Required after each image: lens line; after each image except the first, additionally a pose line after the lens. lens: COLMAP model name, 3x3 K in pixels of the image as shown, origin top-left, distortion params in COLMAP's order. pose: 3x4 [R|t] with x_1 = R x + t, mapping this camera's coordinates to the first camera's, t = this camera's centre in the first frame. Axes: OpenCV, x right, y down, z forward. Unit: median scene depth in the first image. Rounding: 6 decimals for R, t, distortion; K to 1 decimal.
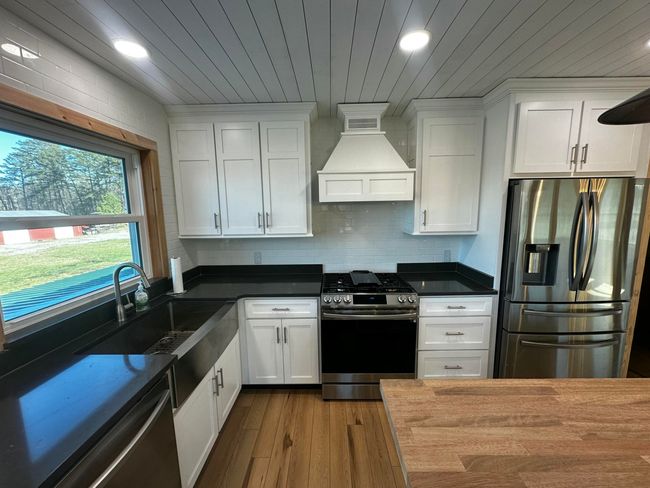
lens RADIAL K [[258.5, 0, 325.3], [0, 258.5, 244.5], [0, 0, 1]] dist [-0.001827, 0.000409]
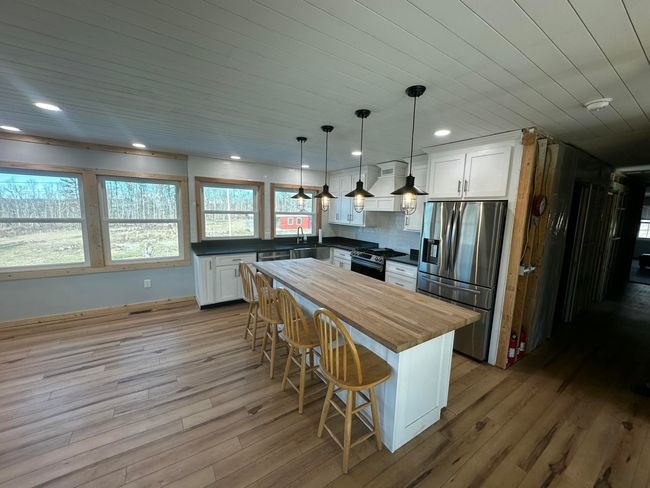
lens RADIAL K [[258.5, 0, 325.1], [0, 258.5, 245.2], [0, 0, 1]] dist [-0.001827, 0.000409]
pose [[0.568192, 0.142377, -0.810485, 1.660374], [-0.145739, 0.986760, 0.071172, 0.016385], [0.809887, 0.077679, 0.581419, -0.525295]]
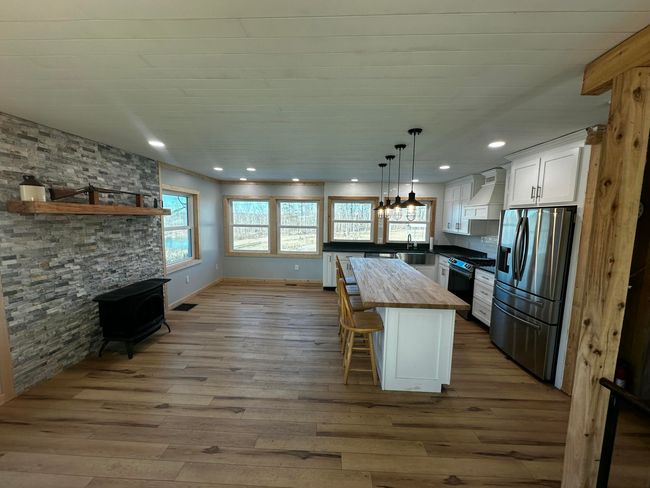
lens RADIAL K [[258.5, 0, 325.1], [0, 258.5, 245.9], [0, 0, 1]] dist [-0.001827, 0.000409]
pose [[-0.021892, 0.127182, -0.991638, 2.299718], [-0.149191, 0.980354, 0.129028, -0.047271], [0.988566, 0.150768, -0.002488, -0.157131]]
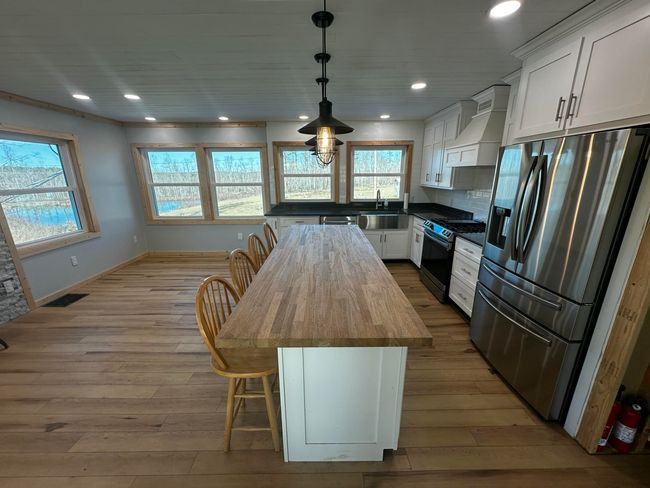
lens RADIAL K [[258.5, 0, 324.9], [0, 258.5, 245.6], [0, 0, 1]] dist [-0.001827, 0.000409]
pose [[0.024418, 0.283440, -0.958679, 1.706372], [-0.126401, 0.952144, 0.278288, -0.052274], [0.991679, 0.114382, 0.059076, 0.199585]]
